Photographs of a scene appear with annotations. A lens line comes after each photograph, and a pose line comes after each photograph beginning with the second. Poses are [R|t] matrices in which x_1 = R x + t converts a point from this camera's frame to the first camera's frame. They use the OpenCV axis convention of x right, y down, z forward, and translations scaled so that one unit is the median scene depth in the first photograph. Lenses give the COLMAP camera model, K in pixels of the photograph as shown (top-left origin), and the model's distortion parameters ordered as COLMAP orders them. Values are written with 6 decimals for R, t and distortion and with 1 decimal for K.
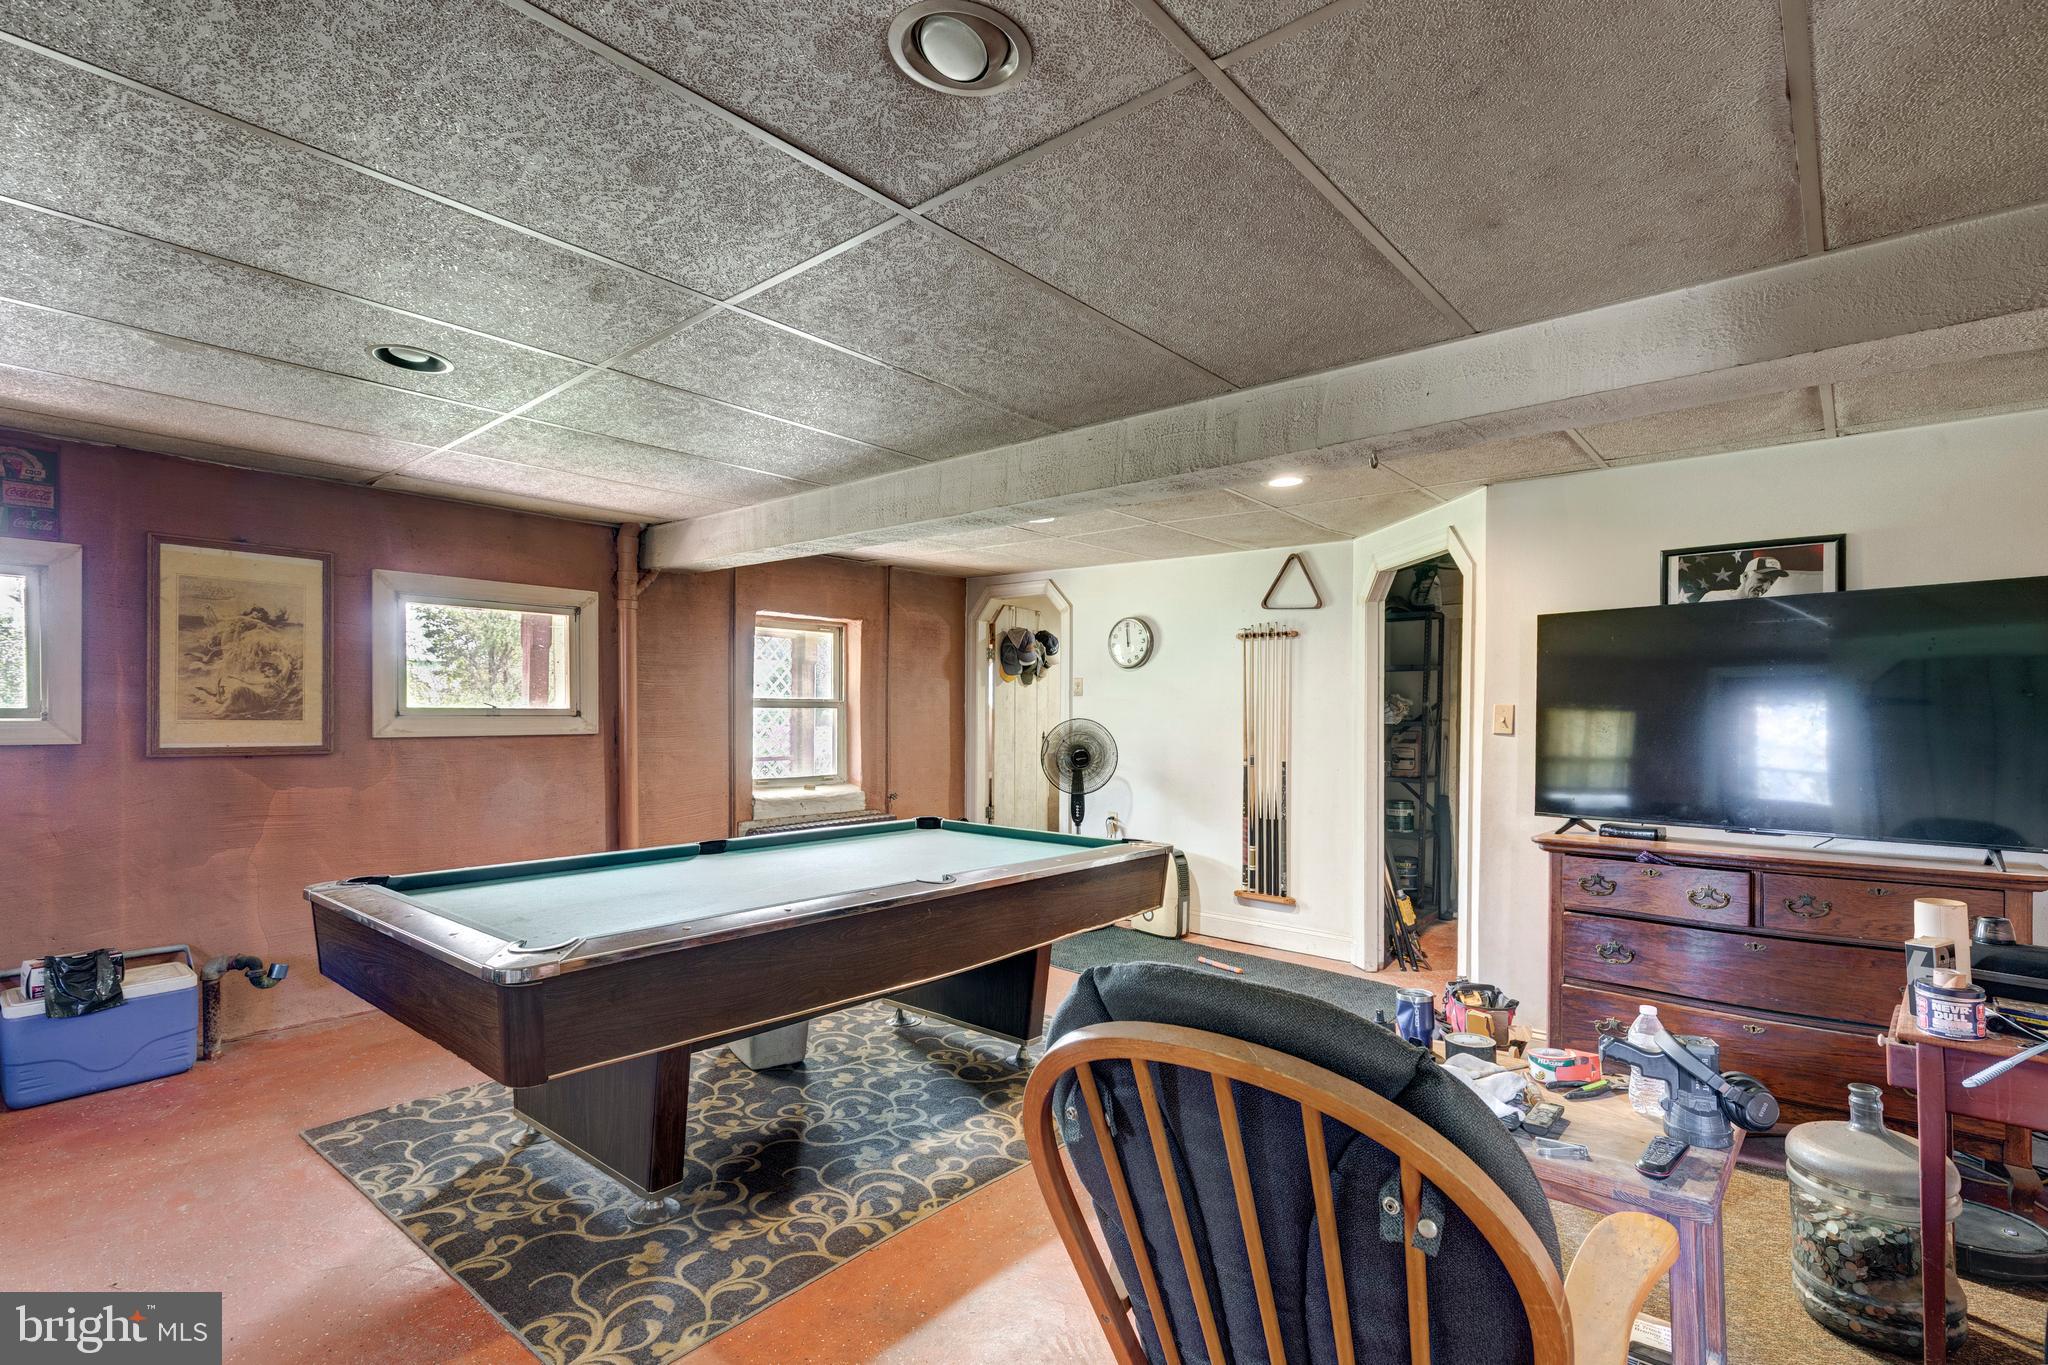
lens RADIAL K [[961.2, 0, 1023.5], [0, 961.2, 718.0], [0, 0, 1]] dist [-0.000898, -0.000136]
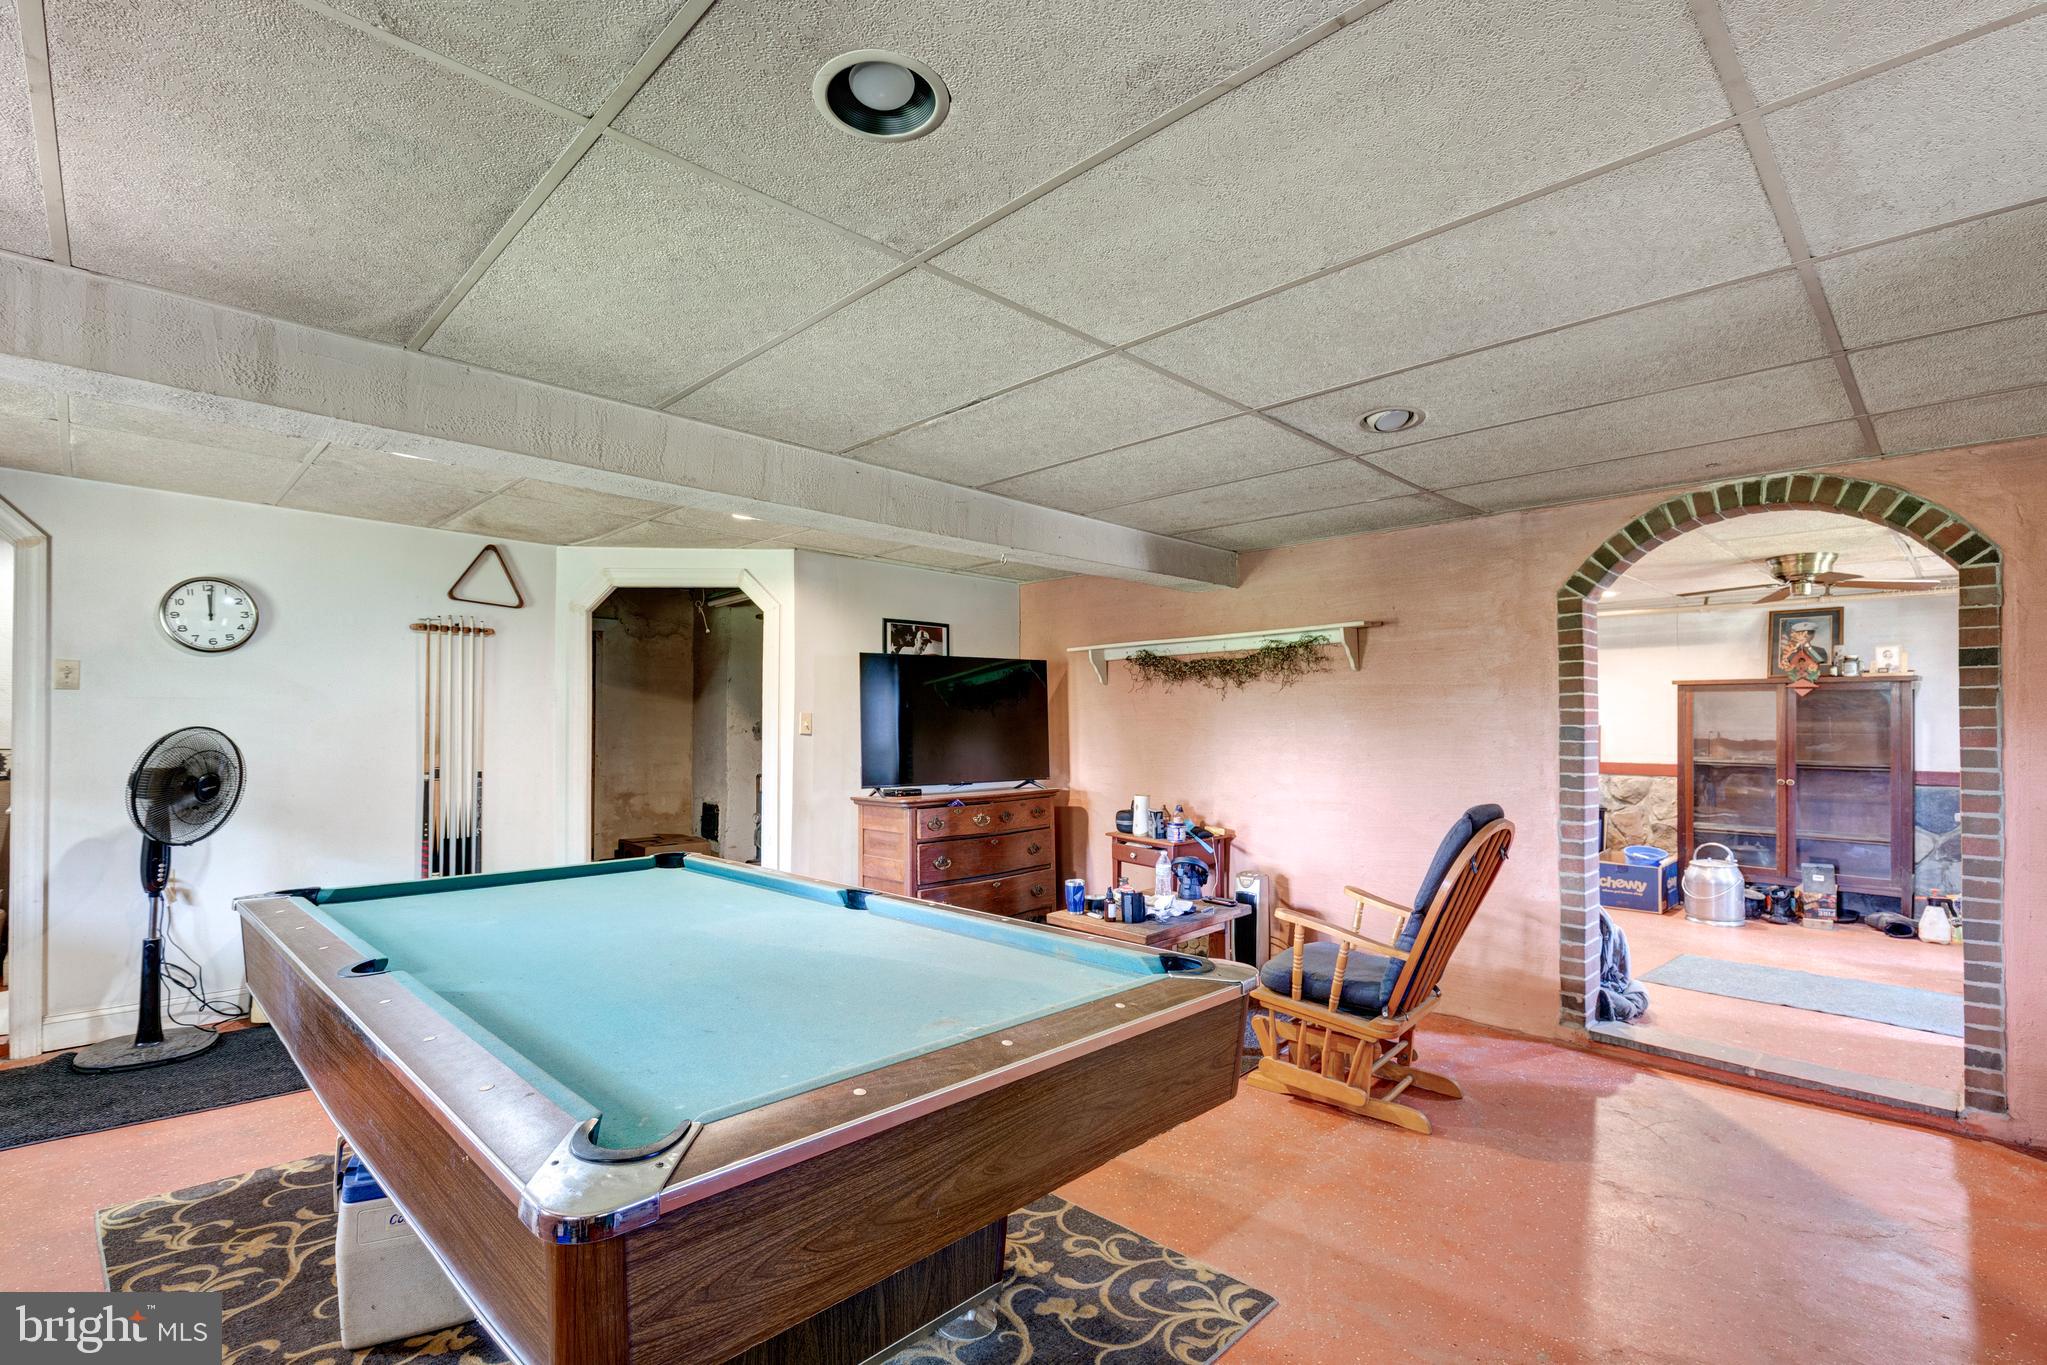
lens RADIAL K [[932.7, 0, 1023.5], [0, 932.7, 682.5], [0, 0, 1]] dist [0.000751, 0.000070]
pose [[0.072780, 0.035693, 0.996709, -0.777641], [0.002532, 0.999350, -0.035973, -0.007768], [-0.997345, 0.005142, 0.072642, 0.574012]]
